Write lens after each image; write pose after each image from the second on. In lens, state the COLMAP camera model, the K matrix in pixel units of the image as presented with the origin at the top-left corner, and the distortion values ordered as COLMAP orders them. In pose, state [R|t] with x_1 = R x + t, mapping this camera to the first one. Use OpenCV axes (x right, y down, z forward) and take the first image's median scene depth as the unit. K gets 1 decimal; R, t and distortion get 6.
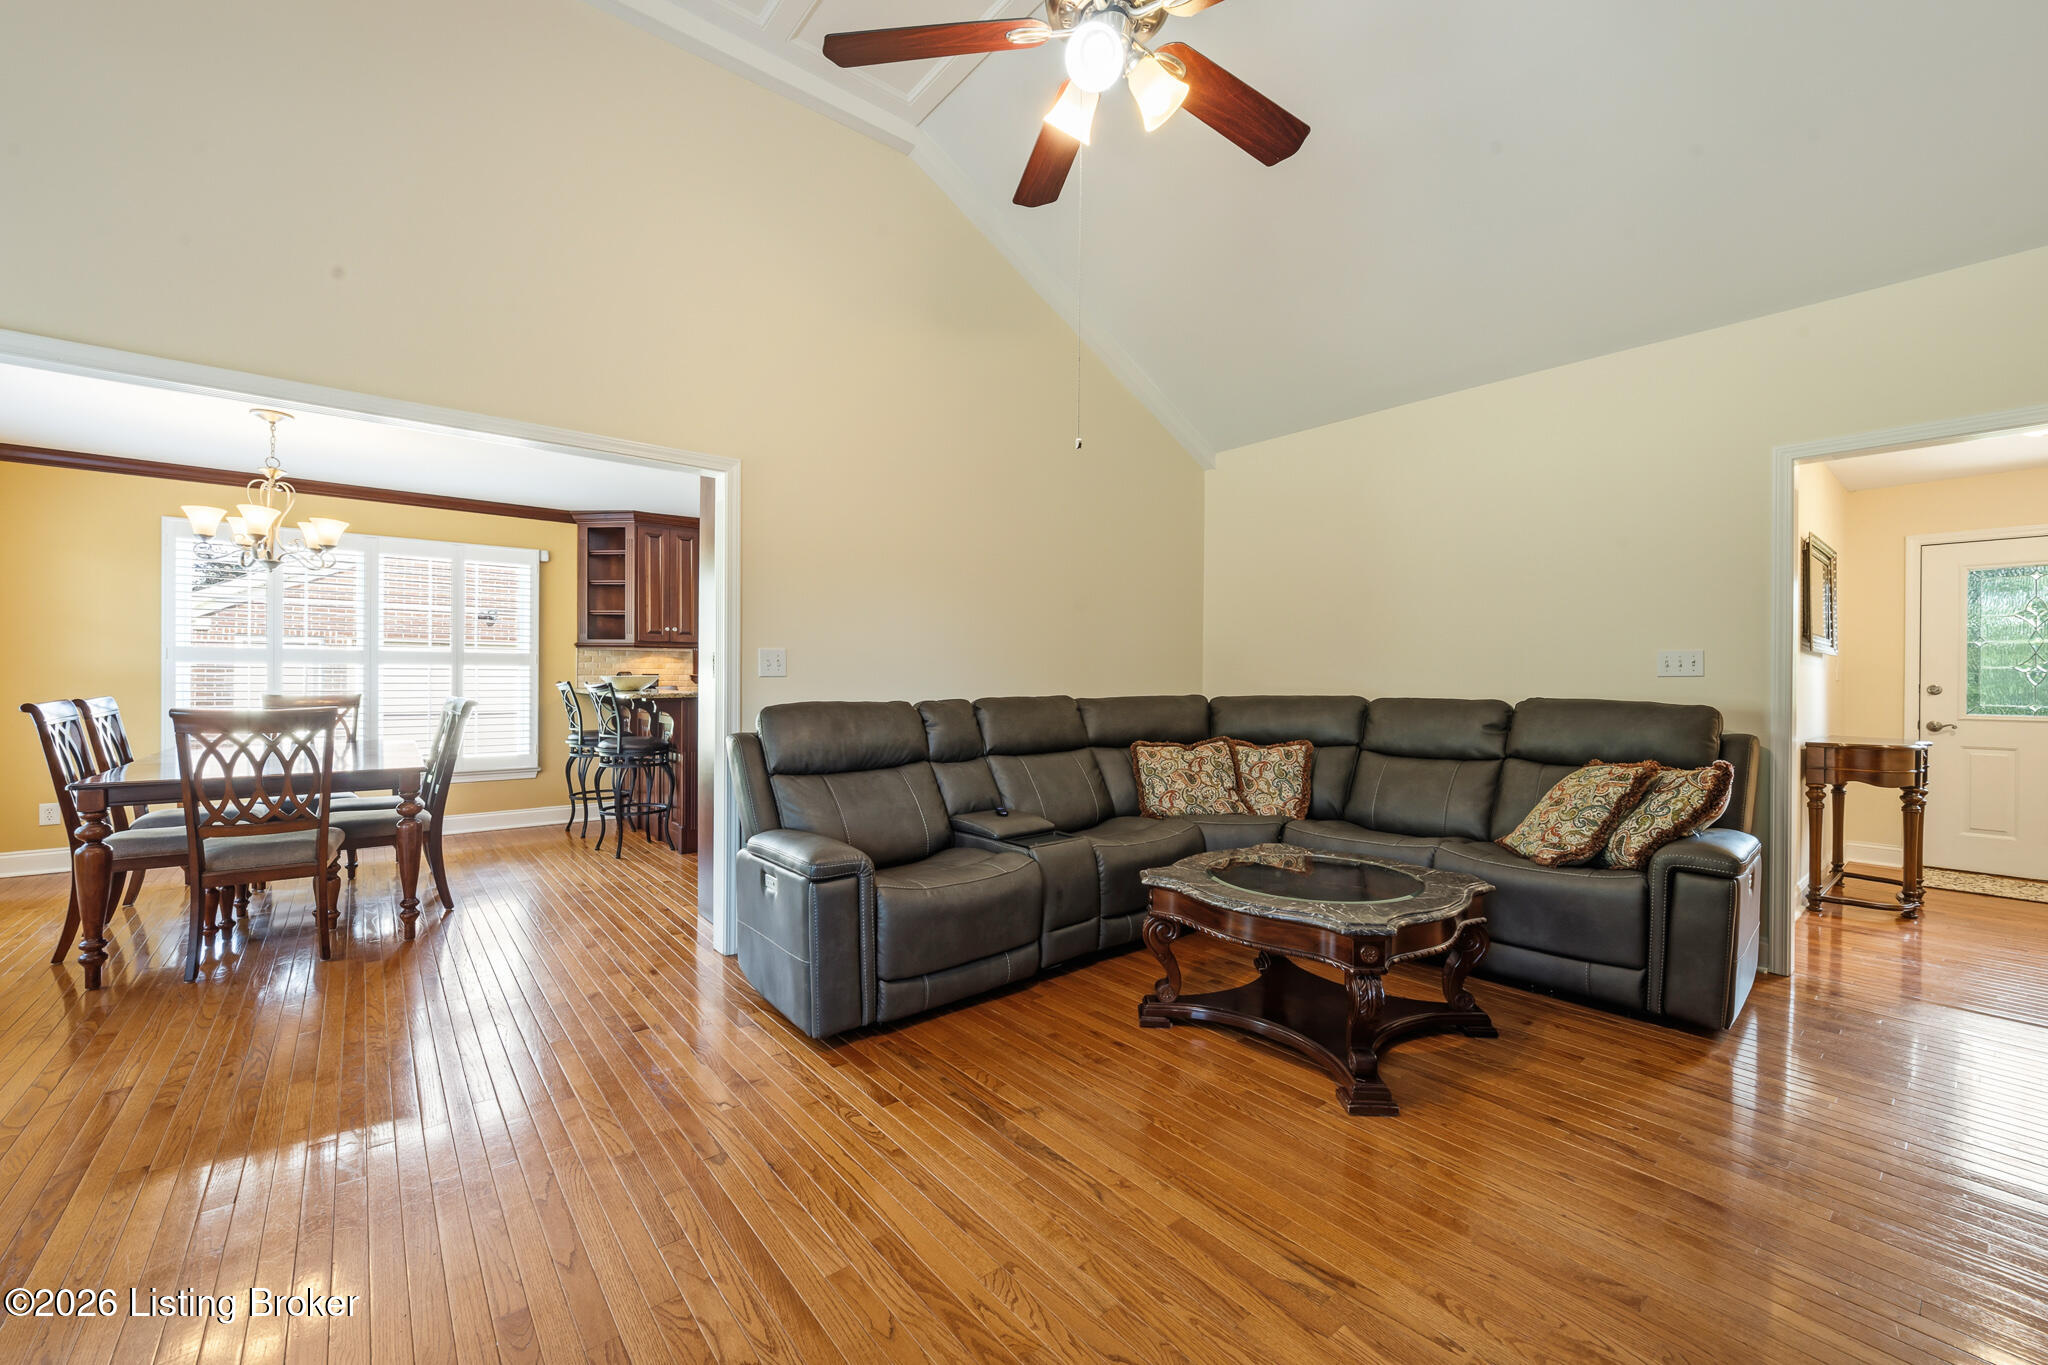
lens RADIAL K [[814.1, 0, 1020.7], [0, 814.1, 682.0], [0, 0, 1]] dist [-0.002213, -0.000393]
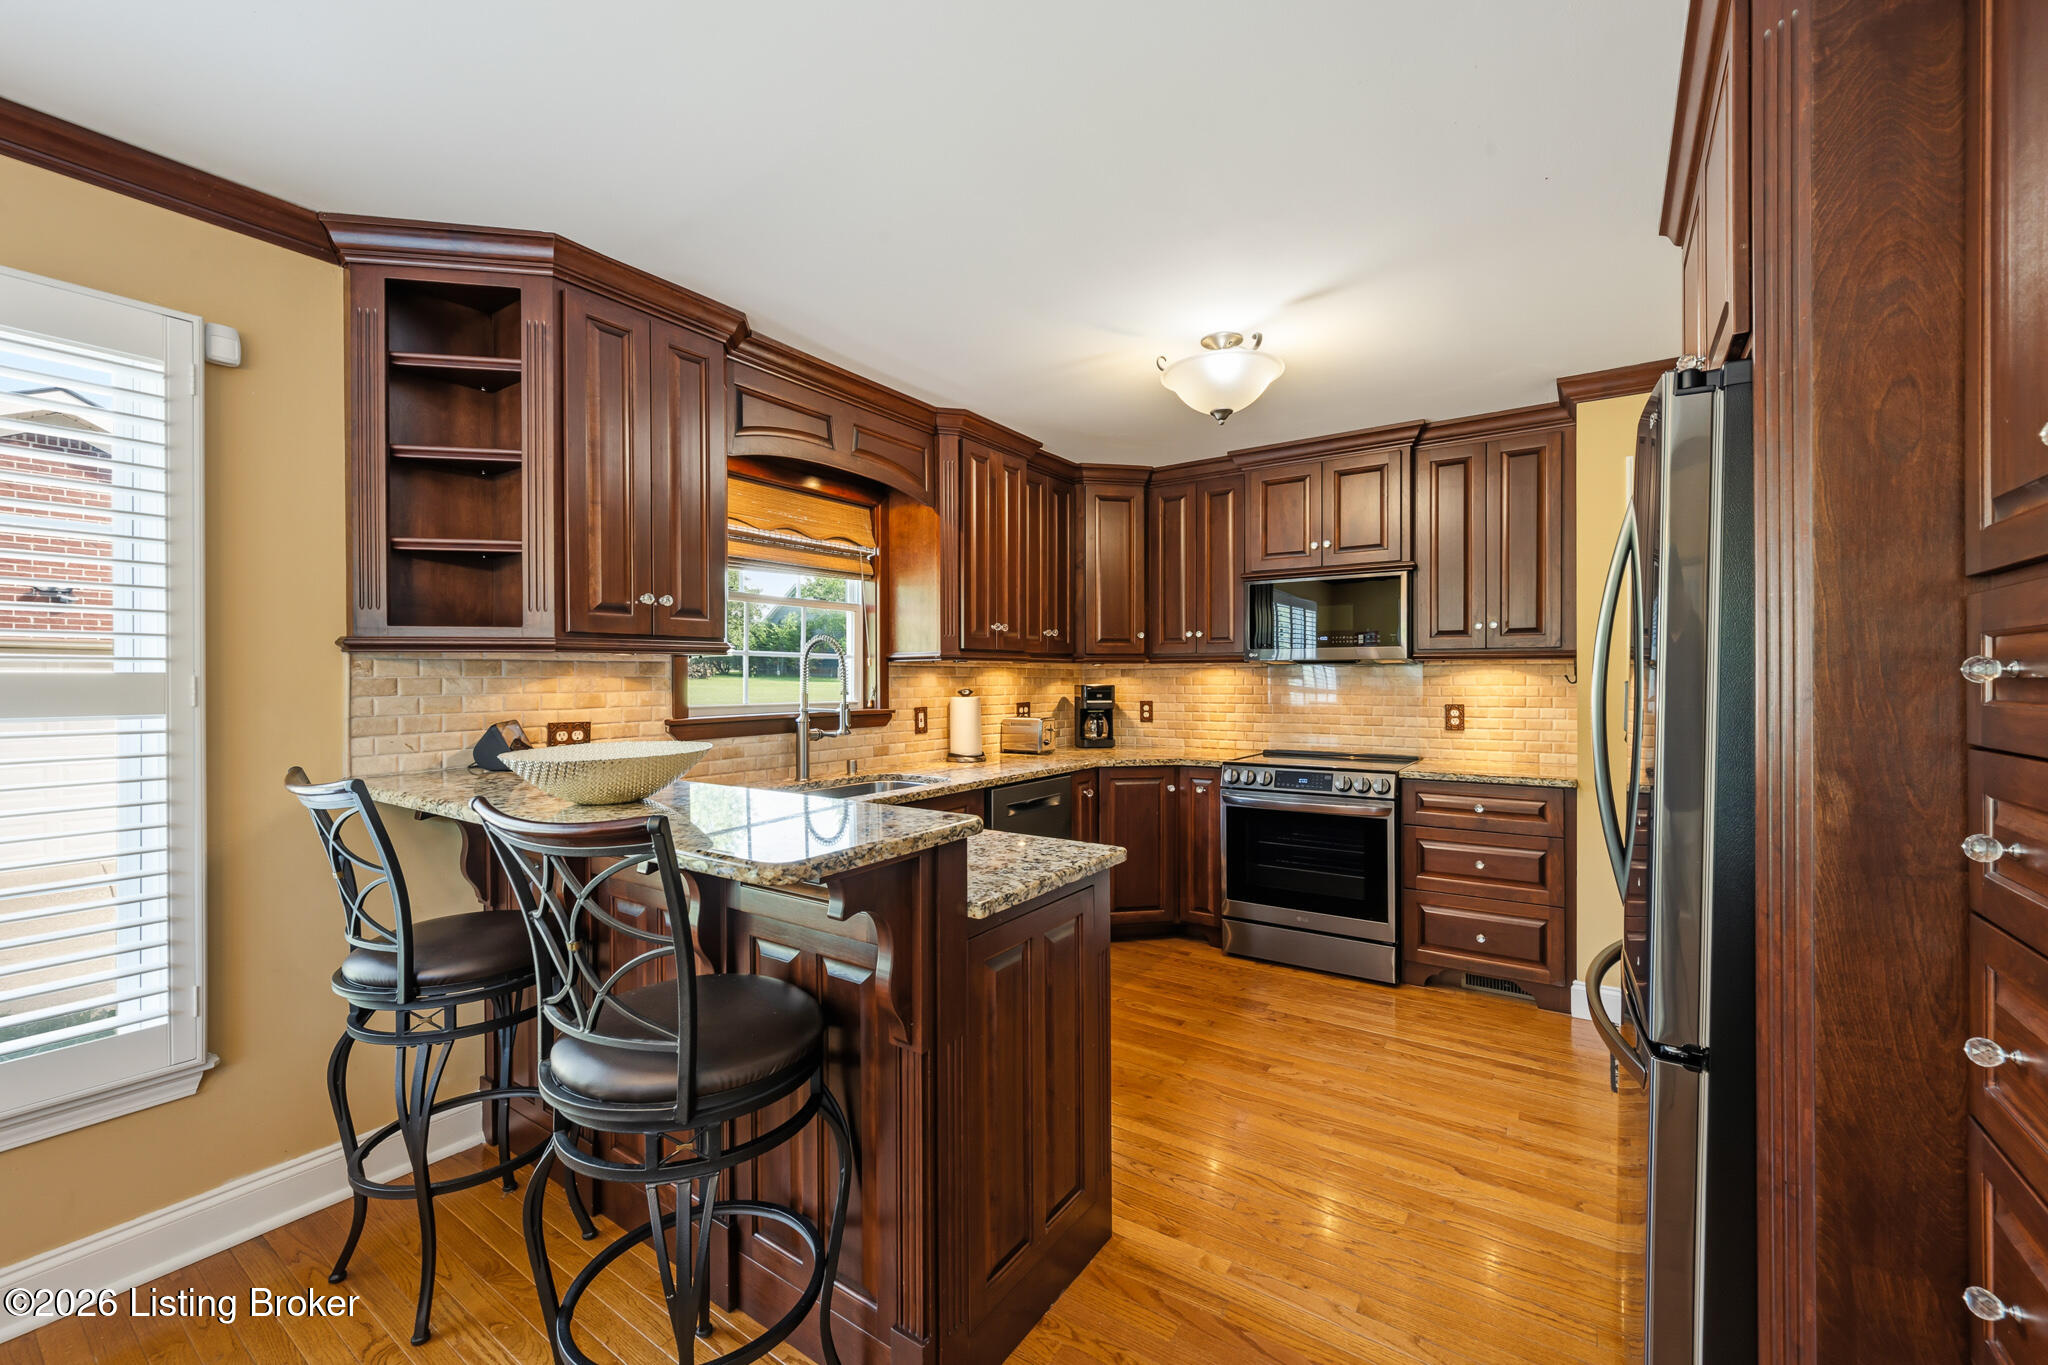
lens RADIAL K [[814.1, 0, 1028.3], [0, 814.1, 685.3], [0, 0, 1]] dist [-0.002213, -0.000393]
pose [[0.959946, -0.012546, 0.279904, -0.603344], [0.012974, 0.999916, 0.000324, -0.041017], [-0.279885, 0.003321, 0.960028, 0.984791]]
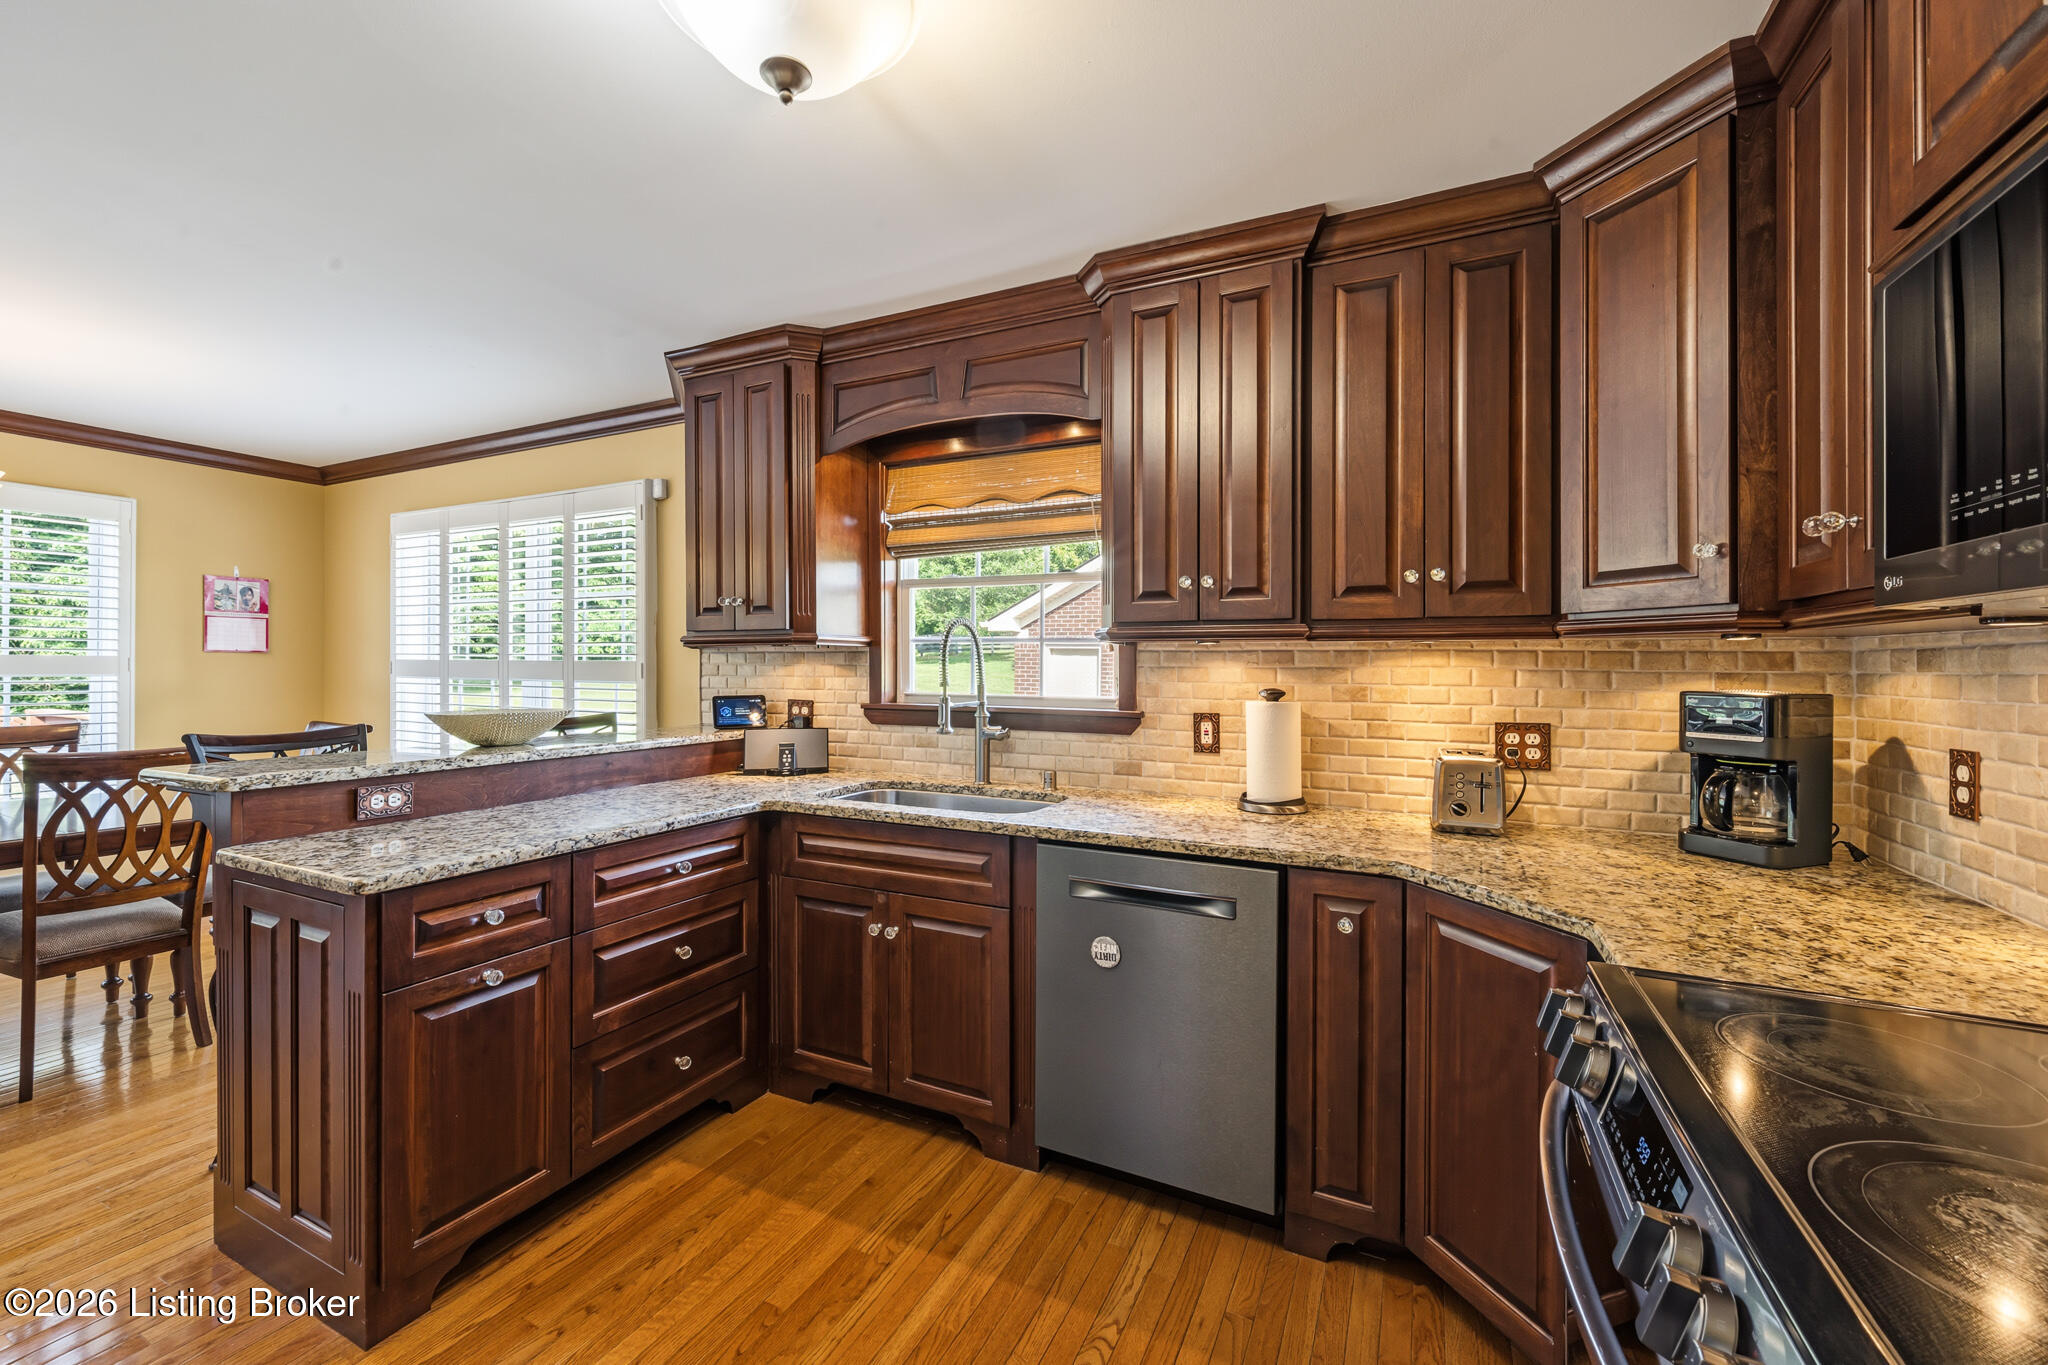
lens RADIAL K [[814.1, 0, 1023.2], [0, 814.1, 670.4], [0, 0, 1]] dist [-0.002213, -0.000393]
pose [[0.421995, 0.000296, -0.906598, 0.055351], [-0.012962, 0.999900, -0.005707, -0.044228], [0.906506, 0.014160, 0.421956, 1.546959]]
